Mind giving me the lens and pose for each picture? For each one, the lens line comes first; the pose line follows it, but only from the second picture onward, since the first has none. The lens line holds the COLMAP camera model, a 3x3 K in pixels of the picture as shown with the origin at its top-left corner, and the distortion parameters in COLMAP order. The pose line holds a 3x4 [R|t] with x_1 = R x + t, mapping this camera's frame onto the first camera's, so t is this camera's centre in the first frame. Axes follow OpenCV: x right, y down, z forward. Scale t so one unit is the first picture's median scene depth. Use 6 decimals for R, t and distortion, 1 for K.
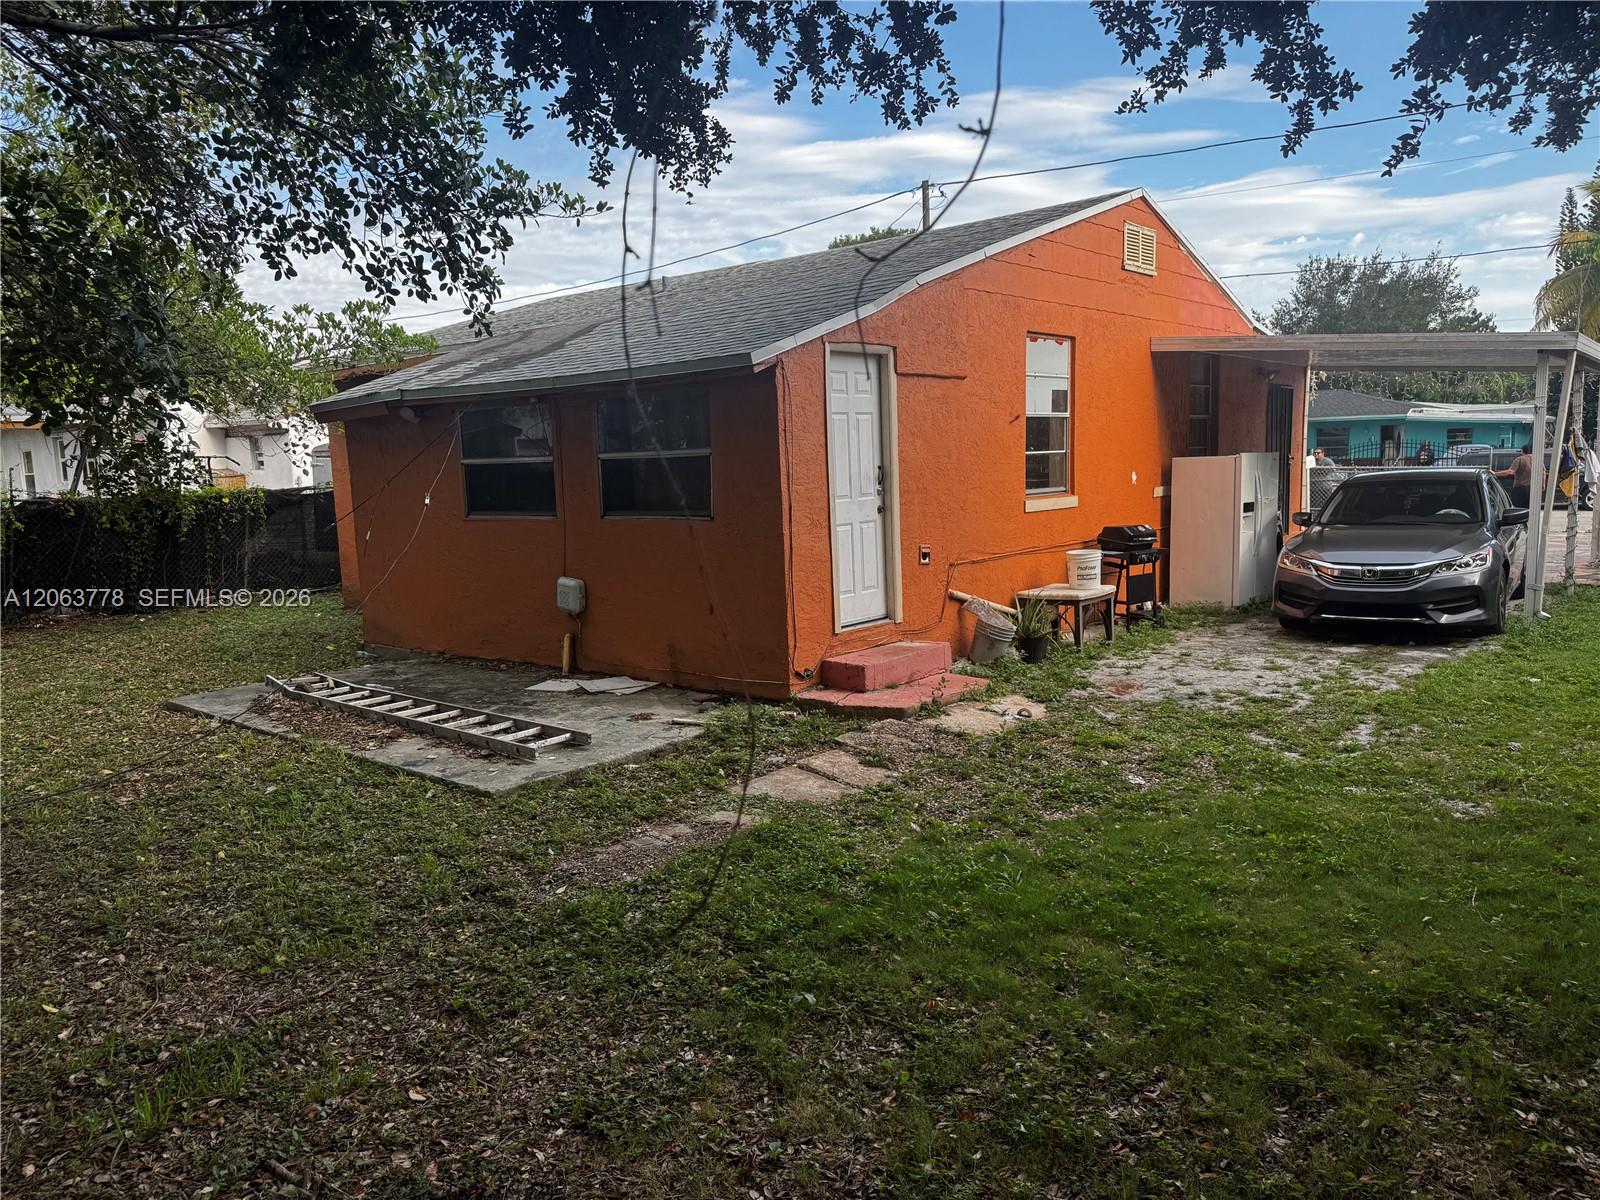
lens RADIAL K [[1110.4, 0, 800.0], [0, 1110.4, 600.0], [0, 0, 1]] dist [0.117175, -0.178064]
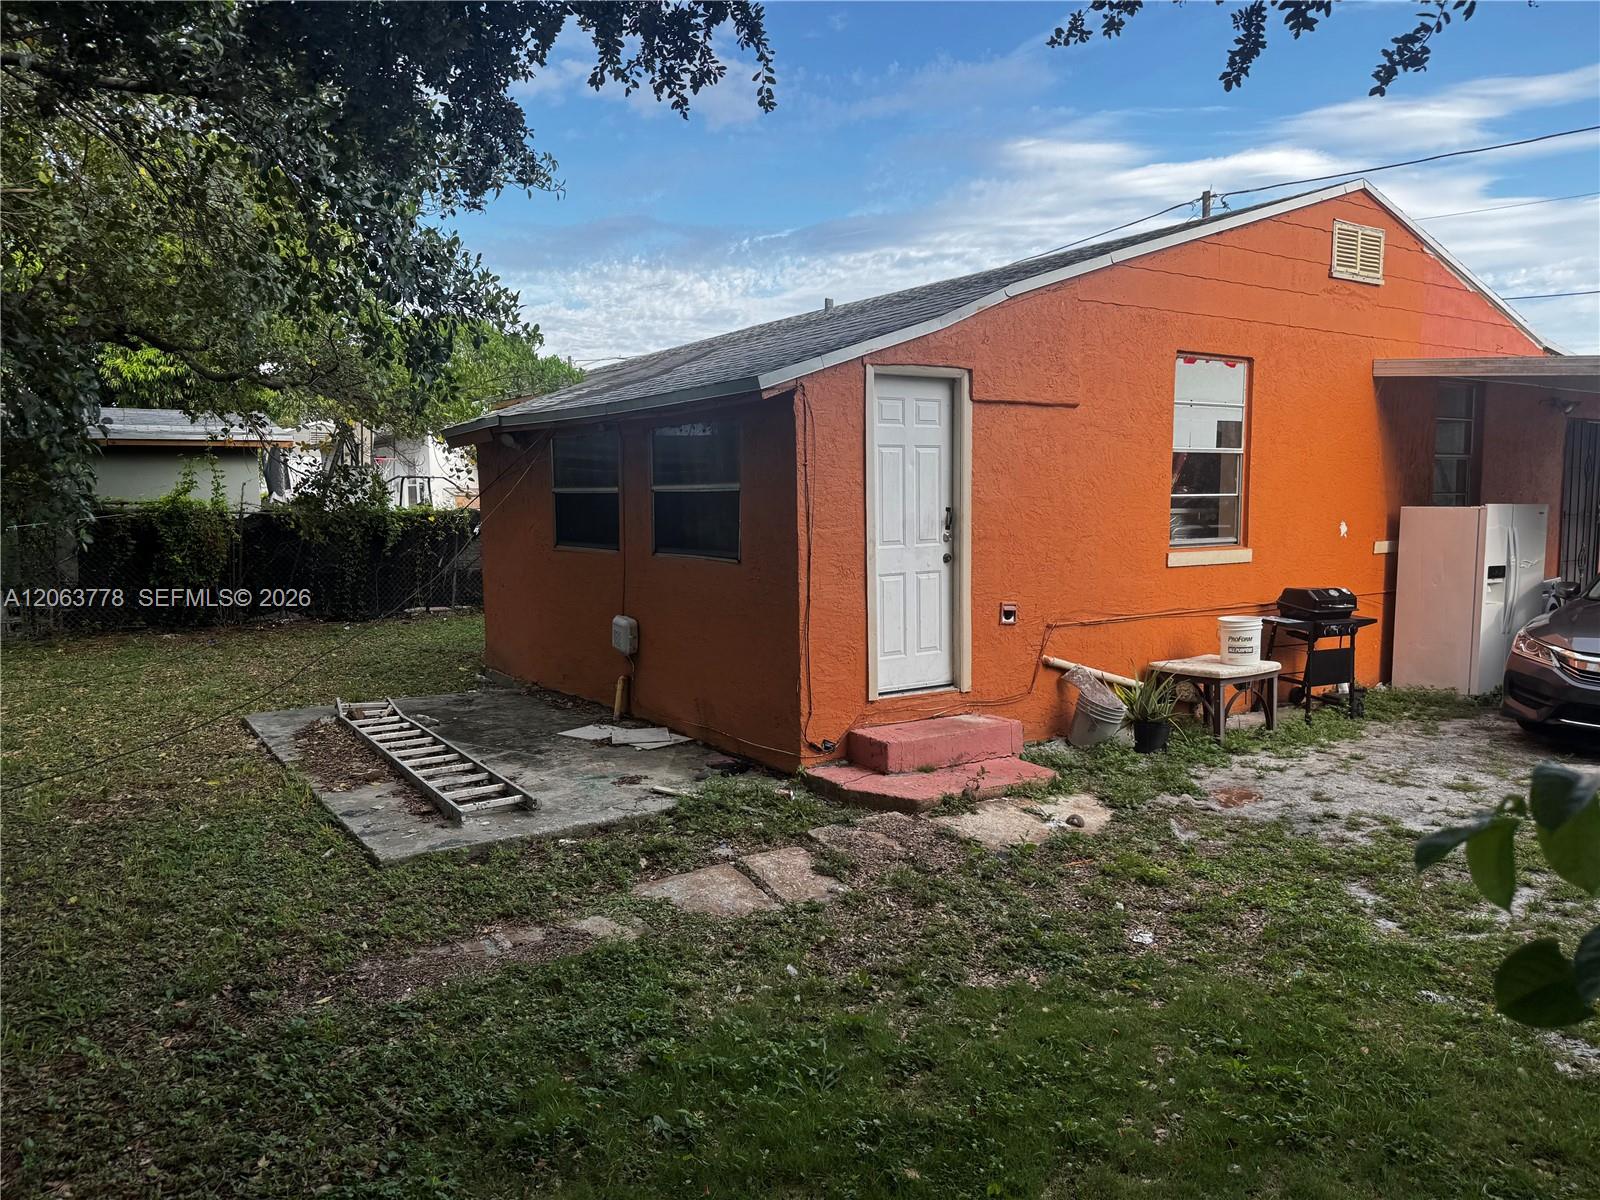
lens RADIAL K [[1110.4, 0, 800.0], [0, 1110.4, 600.0], [0, 0, 1]] dist [0.117175, -0.178064]
pose [[0.962982, 0.052397, -0.264425, 0.209469], [-0.058871, 0.998127, -0.016612, -0.031232], [0.263060, 0.031565, 0.964263, 0.159147]]
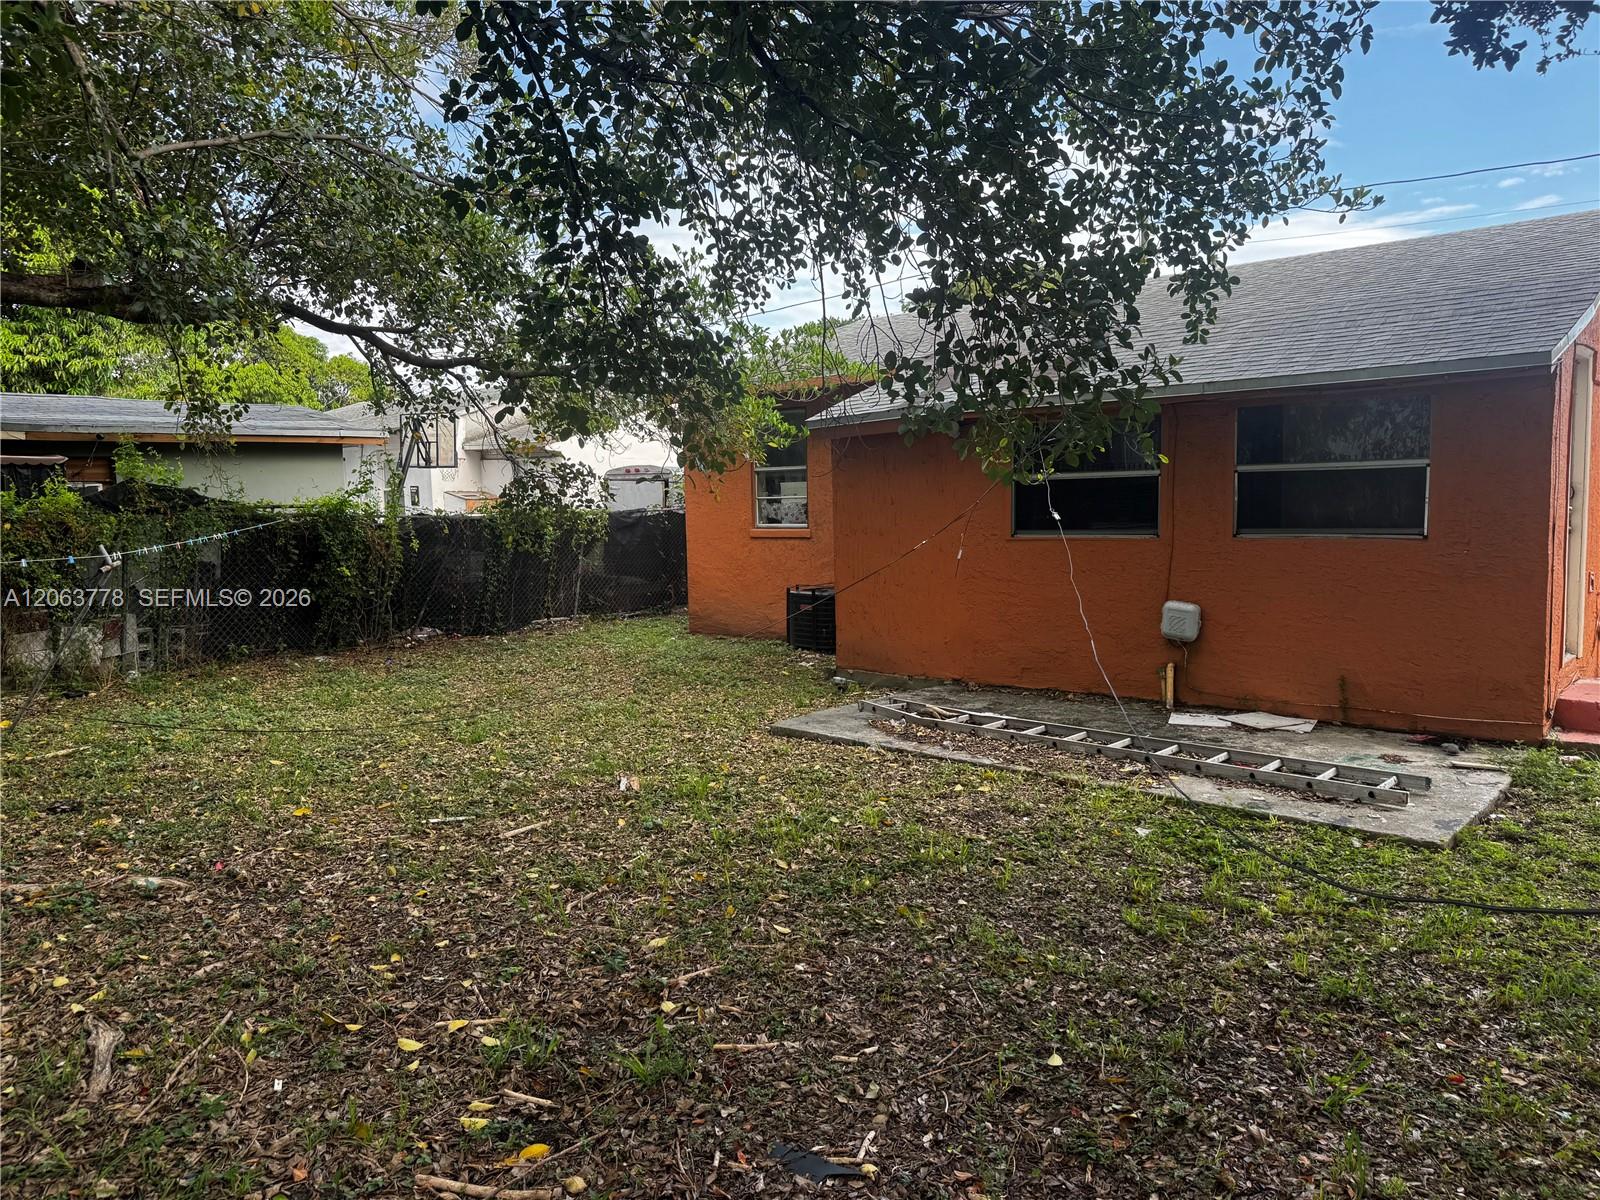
lens RADIAL K [[1132.4, 0, 800.0], [0, 1132.4, 600.0], [0, 0, 1]] dist [0.003730, -0.000246]
pose [[0.999216, 0.016404, -0.036043, -0.558999], [-0.017560, 0.999334, -0.031986, 0.015500], [0.035495, 0.032594, 0.998838, 0.075928]]
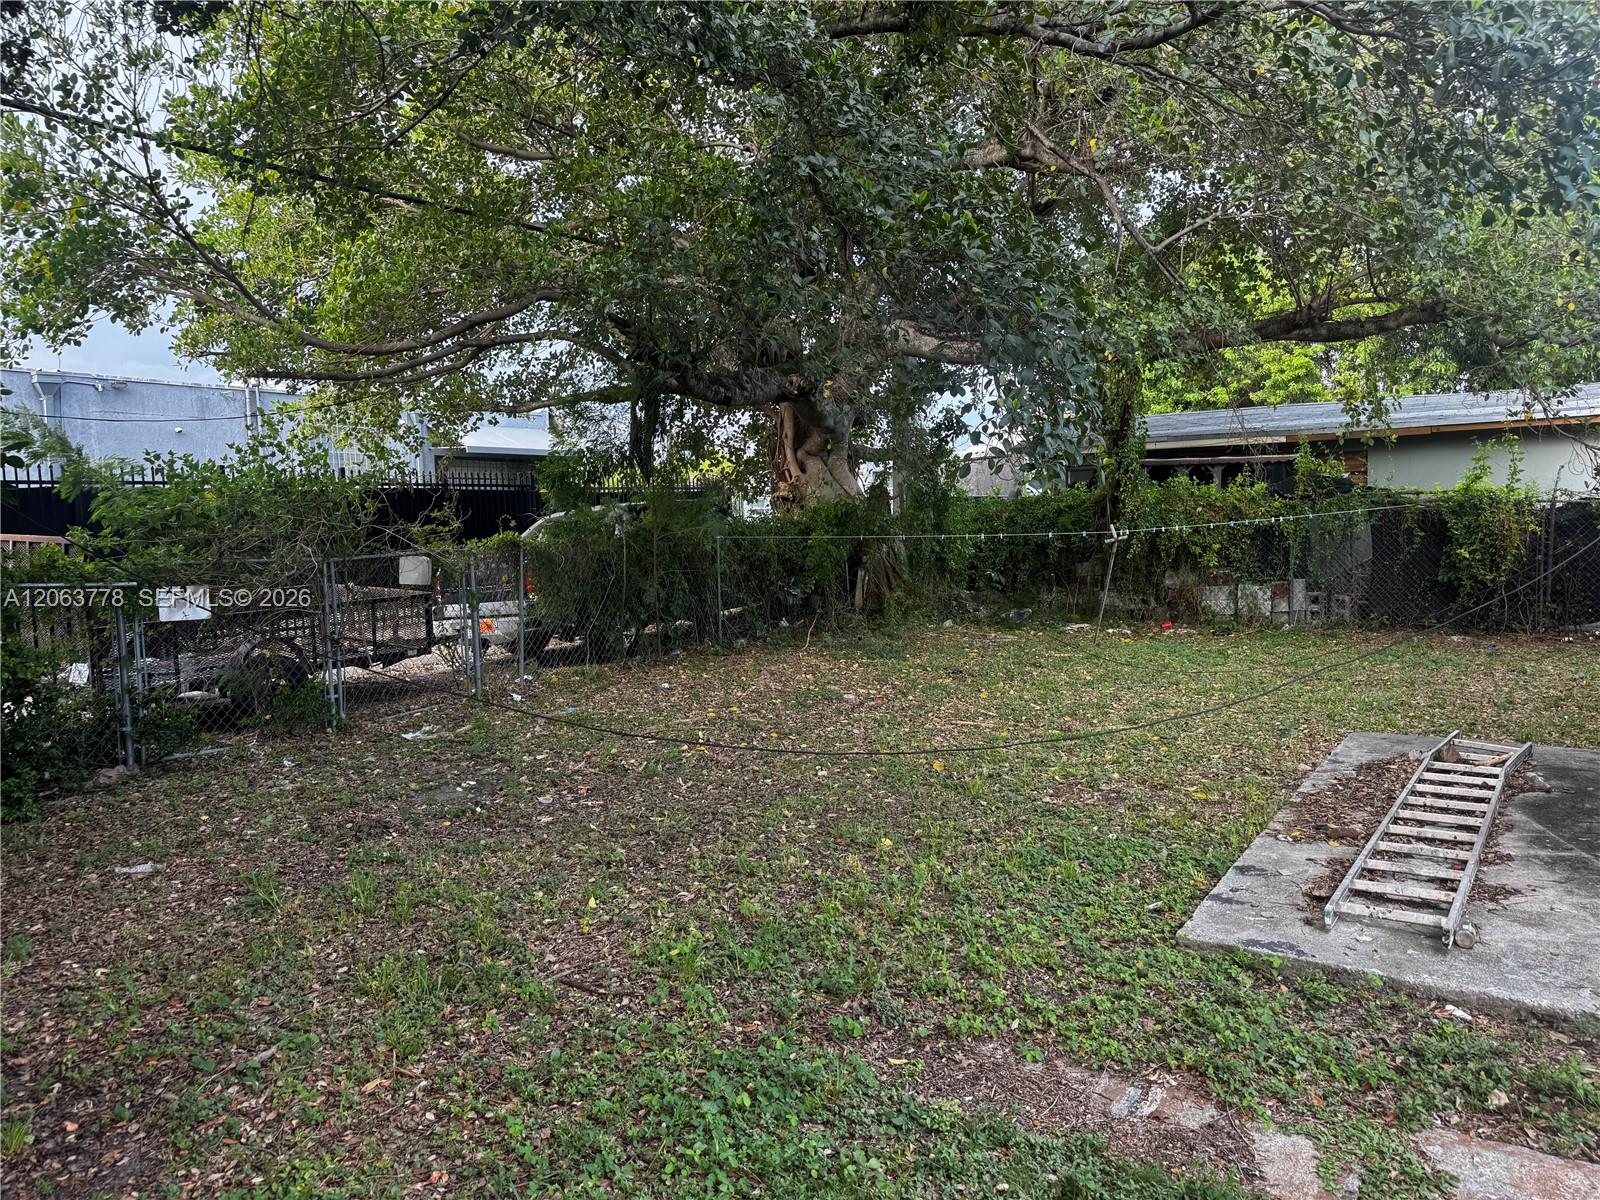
lens RADIAL K [[1132.4, 0, 800.0], [0, 1132.4, 600.0], [0, 0, 1]] dist [0.003730, -0.000246]
pose [[0.118400, 0.105623, -0.987332, 0.282814], [-0.101178, 0.990434, 0.093822, -0.058773], [0.987798, 0.088788, 0.127954, 0.497479]]
